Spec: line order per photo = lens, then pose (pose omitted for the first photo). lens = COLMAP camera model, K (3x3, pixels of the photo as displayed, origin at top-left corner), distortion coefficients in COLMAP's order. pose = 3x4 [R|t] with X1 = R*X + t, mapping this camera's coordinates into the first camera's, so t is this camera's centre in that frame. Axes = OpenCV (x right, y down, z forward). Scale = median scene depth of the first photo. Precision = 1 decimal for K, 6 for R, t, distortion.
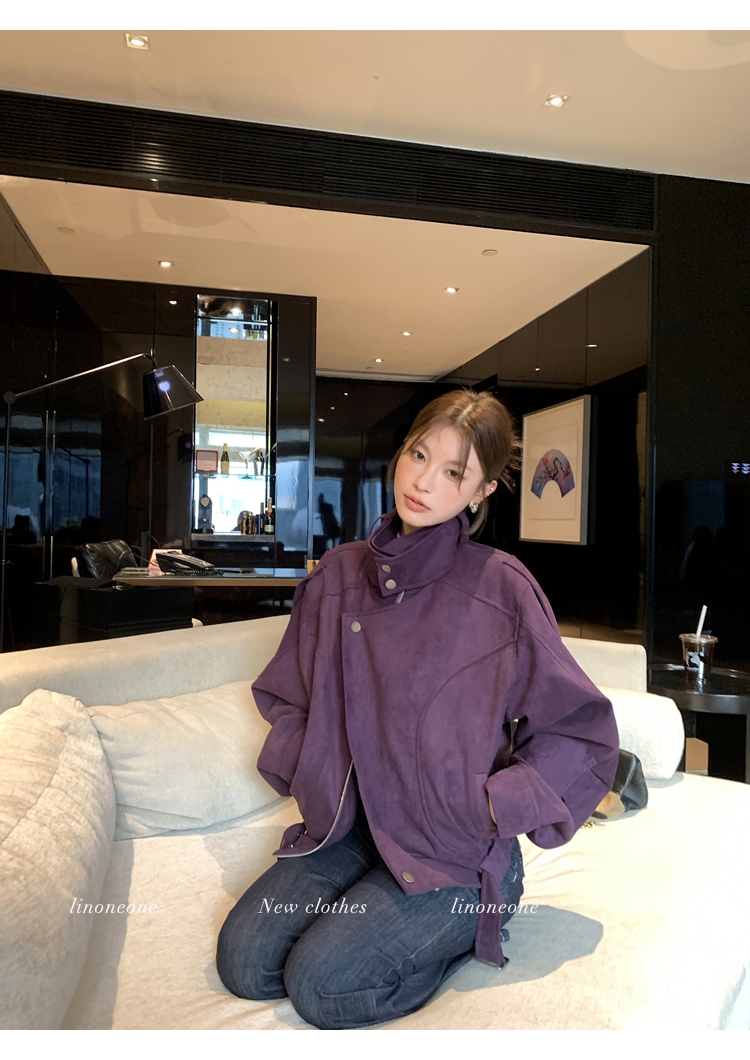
lens RADIAL K [[748.9, 0, 375.0], [0, 748.9, 530.0], [0, 0, 1]] dist [-0.019592, 0.001736]
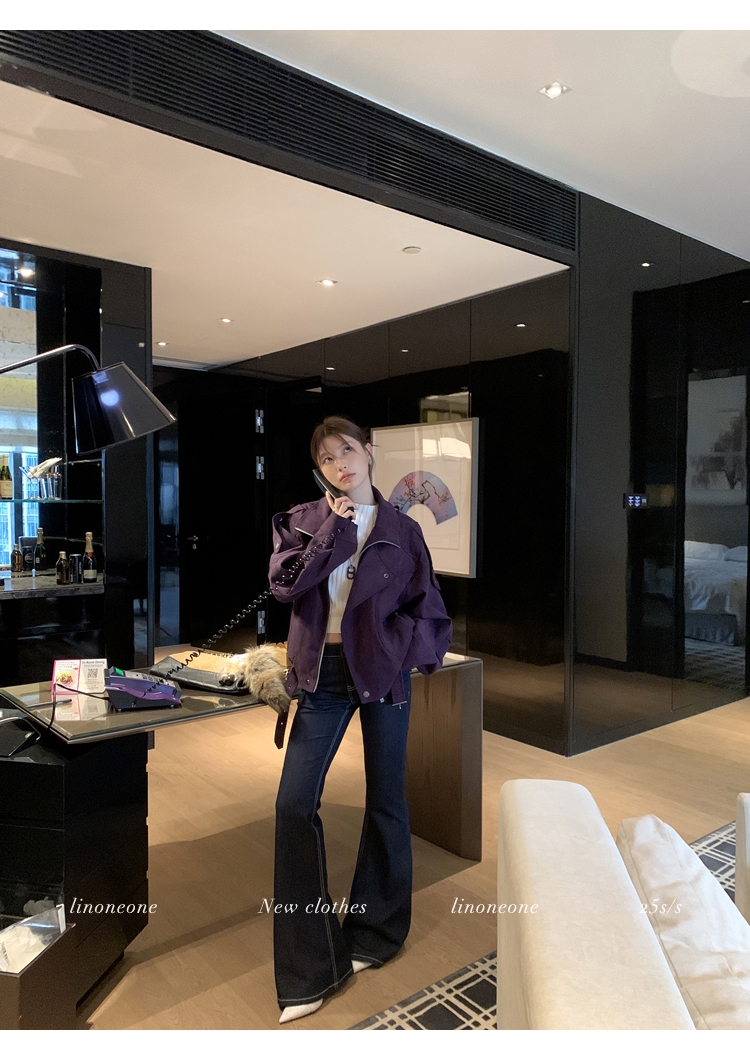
lens RADIAL K [[748.9, 0, 375.0], [0, 748.9, 530.0], [0, 0, 1]] dist [-0.019592, 0.001736]
pose [[0.882038, -0.028877, 0.470292, -0.264150], [0.019550, 0.999504, 0.024706, -0.064866], [-0.470772, -0.012597, 0.882165, 0.237929]]
